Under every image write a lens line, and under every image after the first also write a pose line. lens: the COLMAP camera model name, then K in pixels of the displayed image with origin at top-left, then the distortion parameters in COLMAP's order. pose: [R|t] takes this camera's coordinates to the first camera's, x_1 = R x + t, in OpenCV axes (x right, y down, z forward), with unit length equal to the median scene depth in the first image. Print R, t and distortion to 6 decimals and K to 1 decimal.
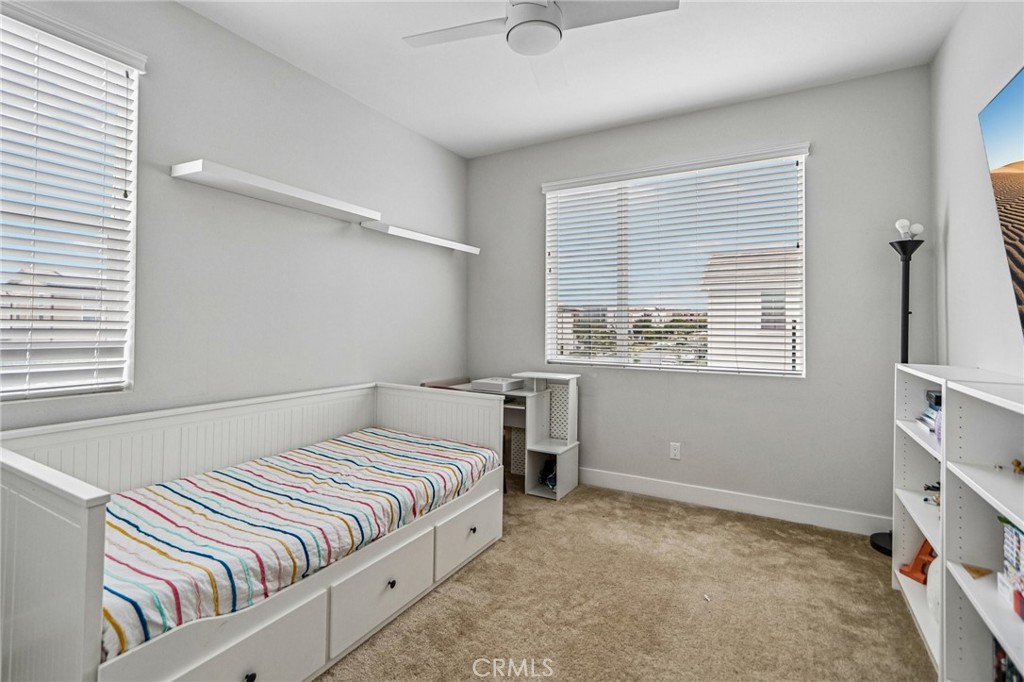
lens RADIAL K [[474.0, 0, 507.1], [0, 474.0, 331.1], [0, 0, 1]] dist [0.001594, -0.000018]
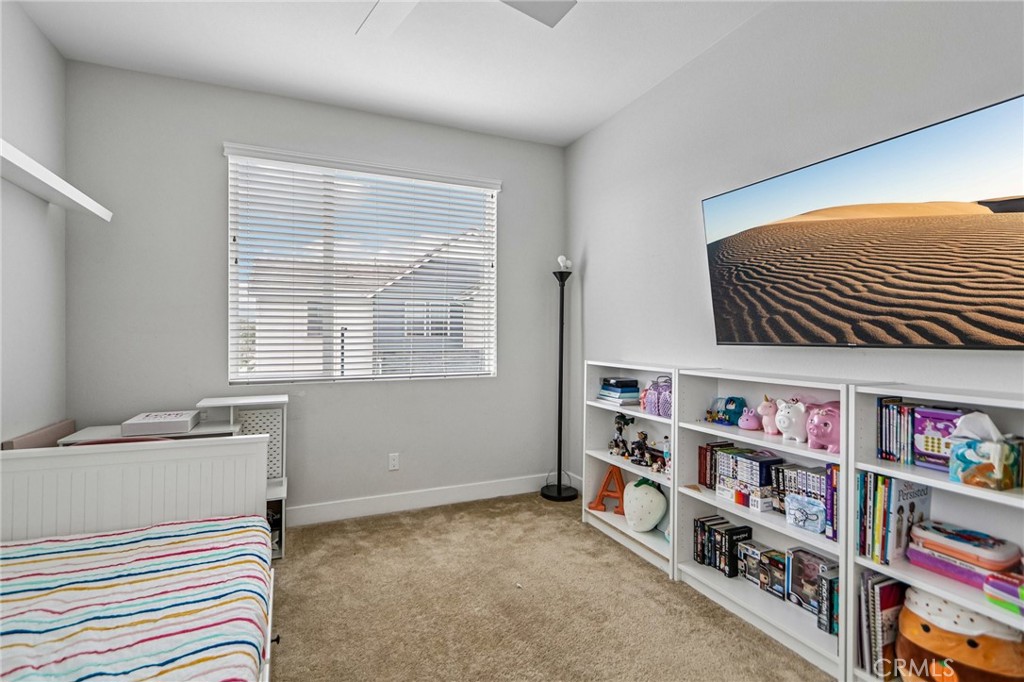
lens RADIAL K [[470.4, 0, 485.3], [0, 470.4, 342.9], [0, 0, 1]] dist [0.002295, 0.000021]
pose [[0.609441, -0.020752, 0.792560, -0.363778], [0.012128, 0.999784, 0.016852, -0.007820], [-0.792739, -0.000658, 0.609561, 0.318947]]
